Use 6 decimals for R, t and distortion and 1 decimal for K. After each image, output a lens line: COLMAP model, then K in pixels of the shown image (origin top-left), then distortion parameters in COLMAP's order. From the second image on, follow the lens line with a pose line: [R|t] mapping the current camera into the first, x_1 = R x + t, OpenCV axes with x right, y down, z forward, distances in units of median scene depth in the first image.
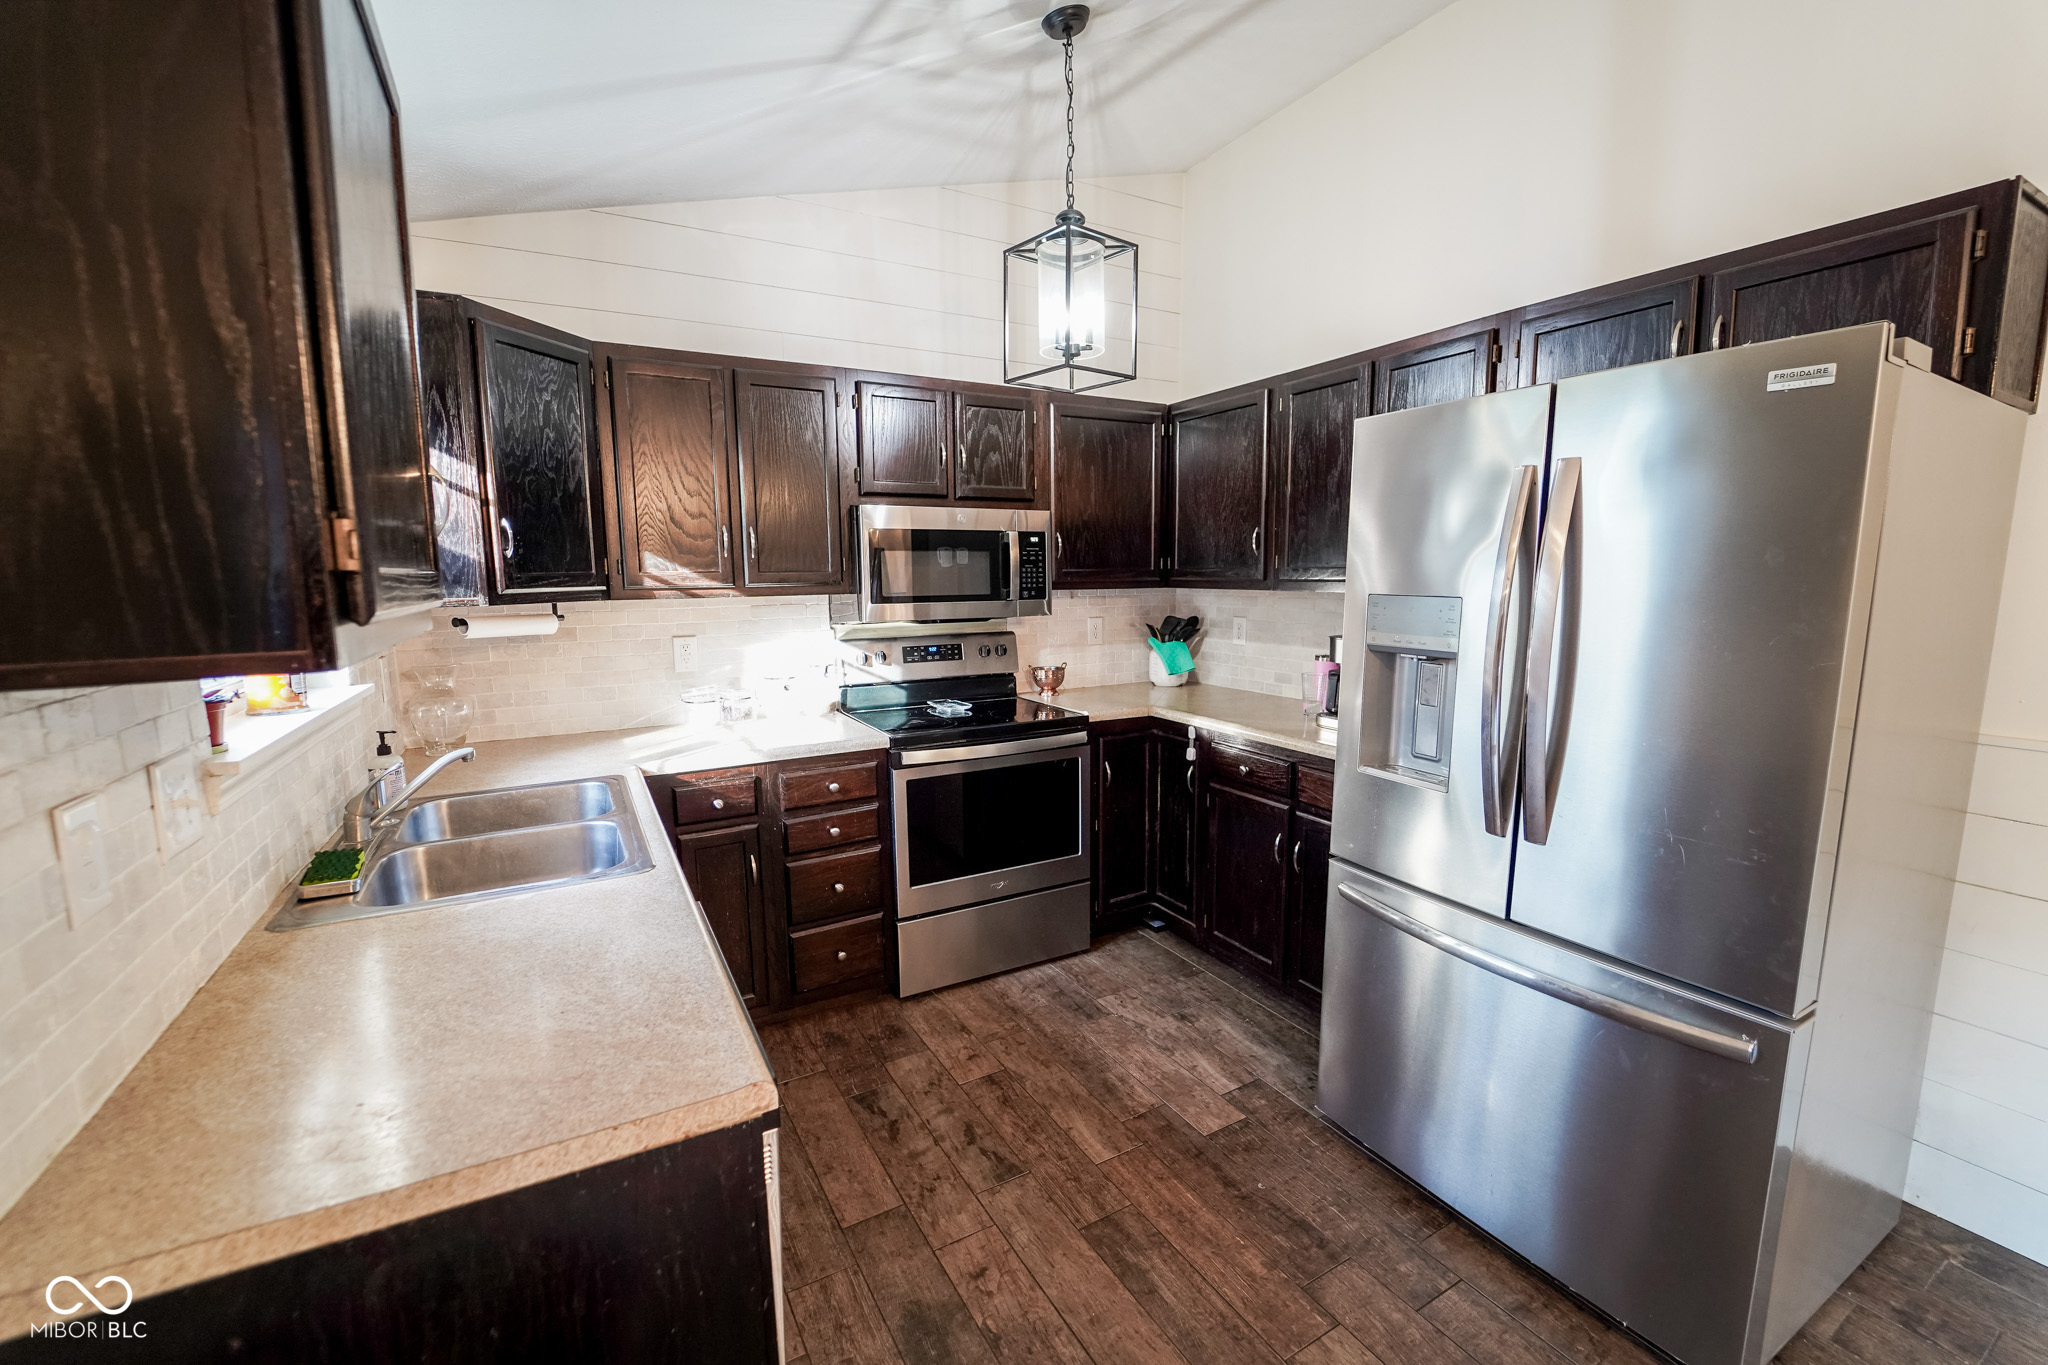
lens RADIAL K [[835.3, 0, 1020.1], [0, 835.3, 686.9], [0, 0, 1]] dist [-0.022981, 0.000035]
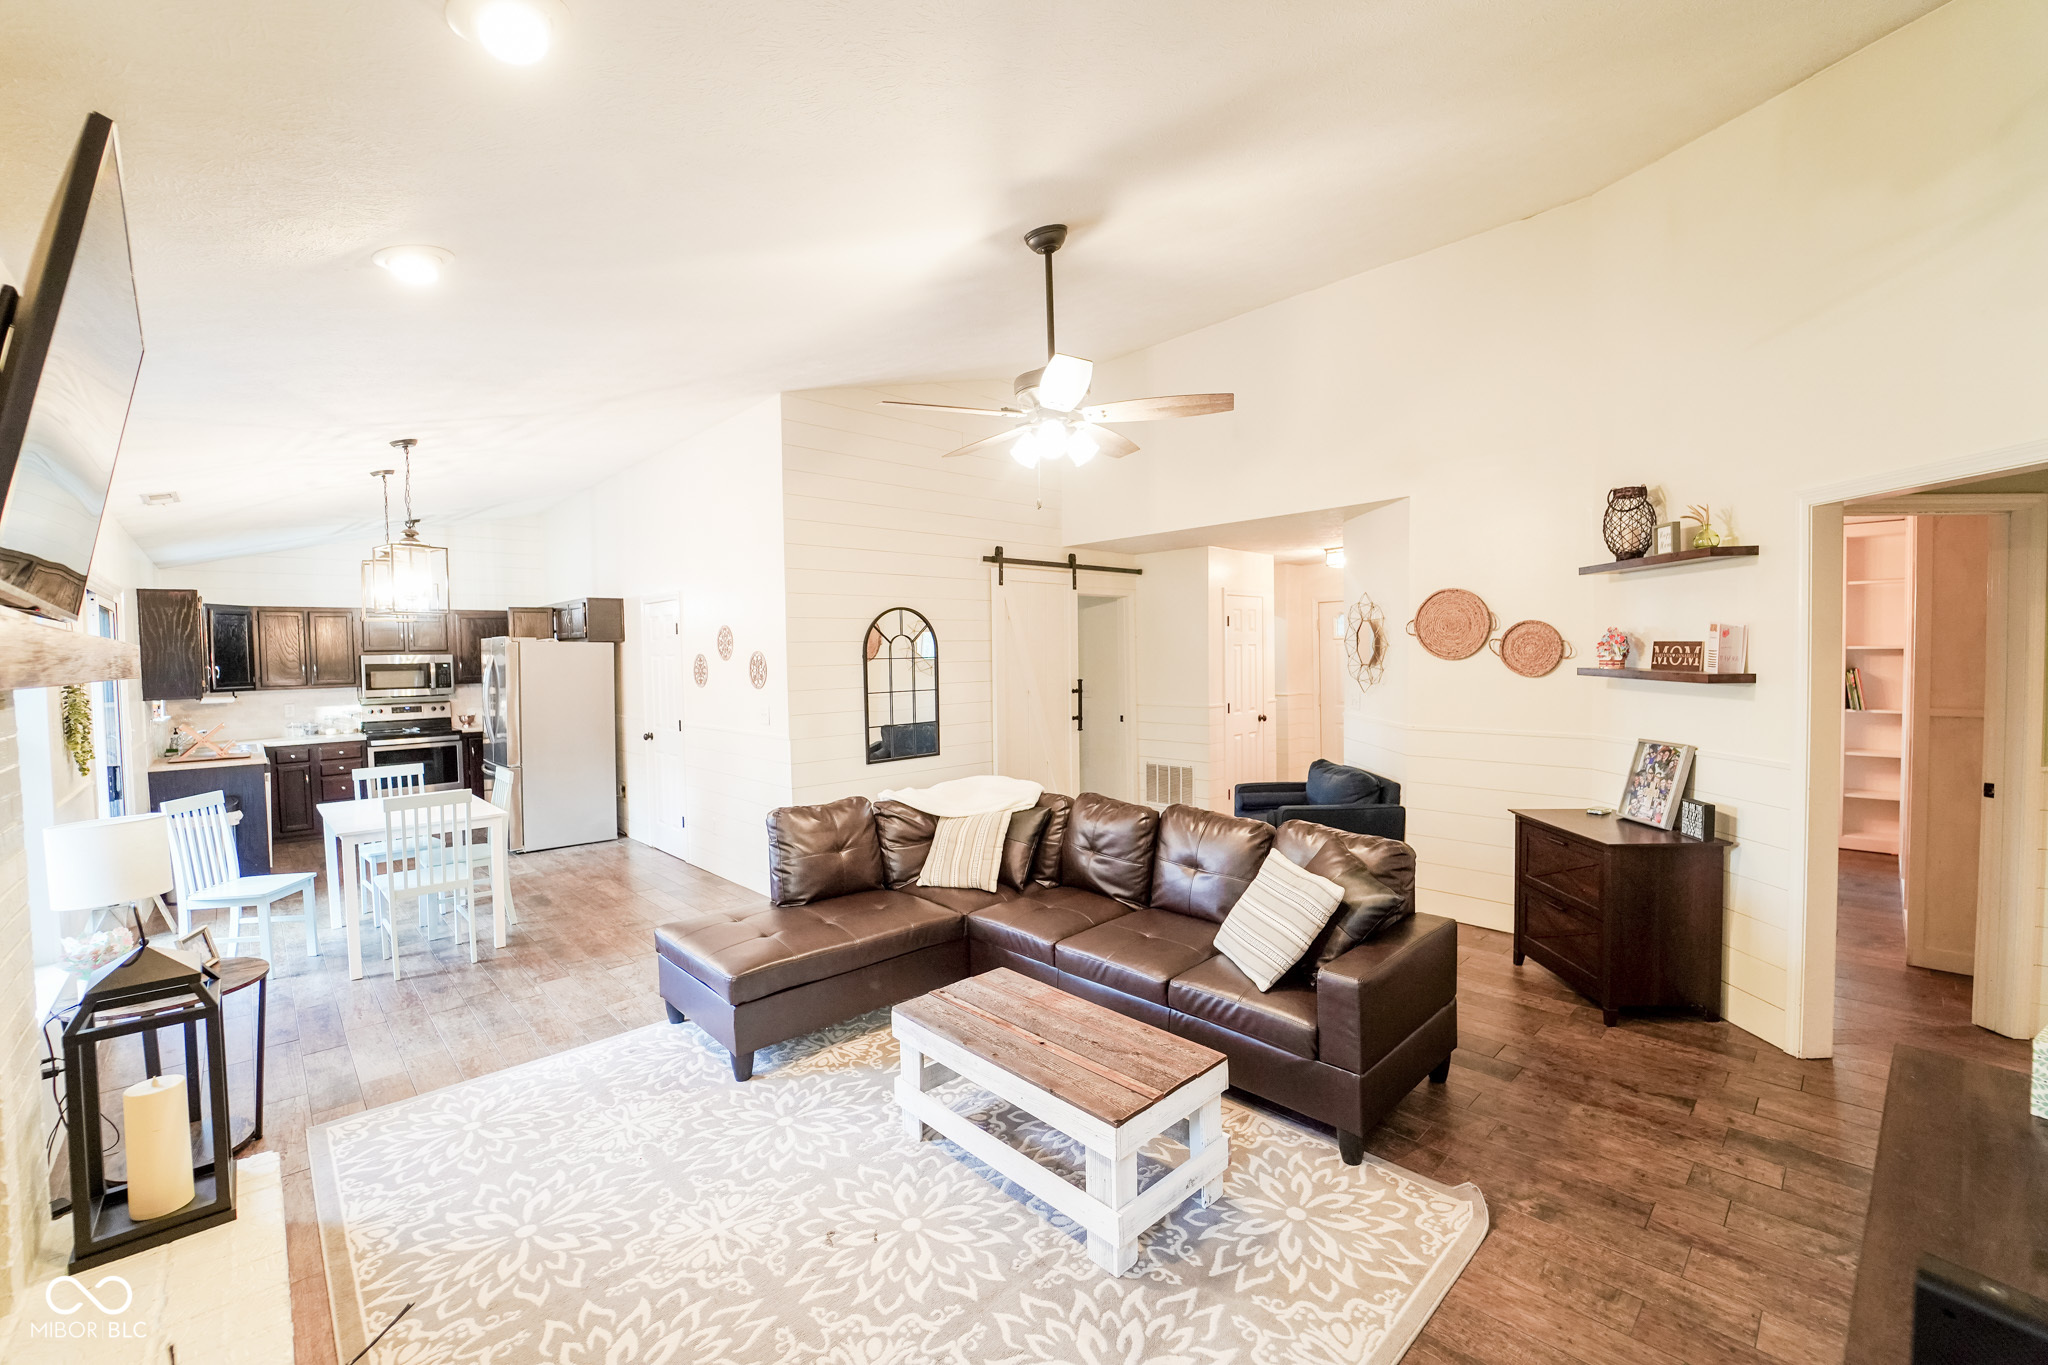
lens RADIAL K [[835.3, 0, 1026.7], [0, 835.3, 681.4], [0, 0, 1]] dist [-0.022981, 0.000035]
pose [[0.965850, -0.017394, 0.258516, 1.306705], [0.044696, 0.993972, -0.100110, 0.255878], [-0.255216, 0.108246, 0.960806, -2.322981]]
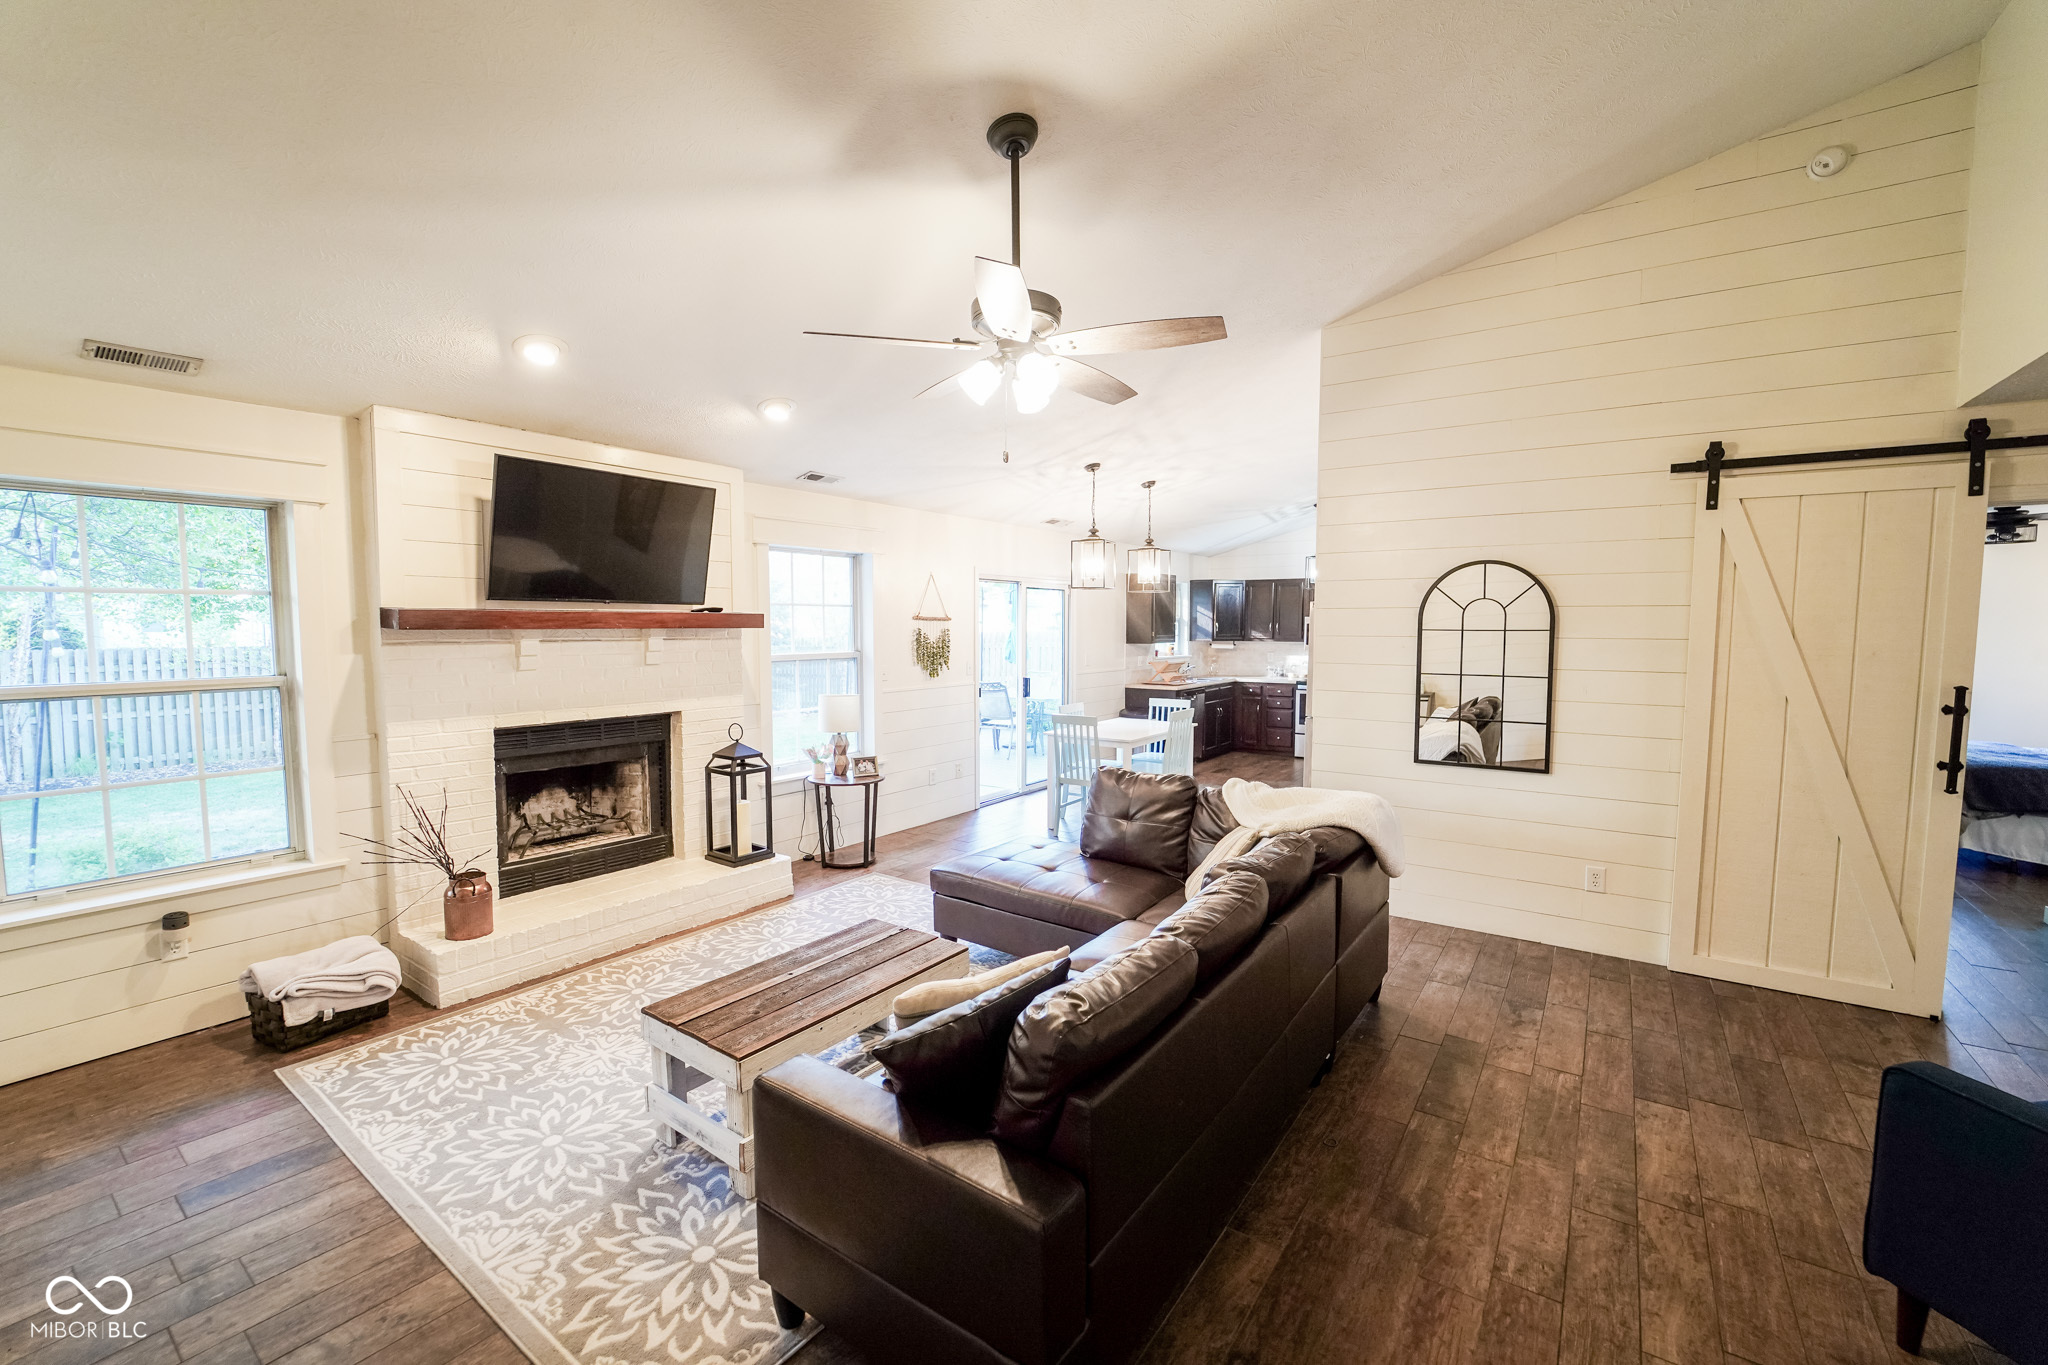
lens RADIAL K [[835.3, 0, 1022.4], [0, 835.3, 684.0], [0, 0, 1]] dist [-0.022981, 0.000035]
pose [[0.435740, 0.075936, -0.896864, 2.552737], [-0.127950, 0.991541, 0.021788, 0.147343], [0.890932, 0.105259, 0.441770, -1.653007]]
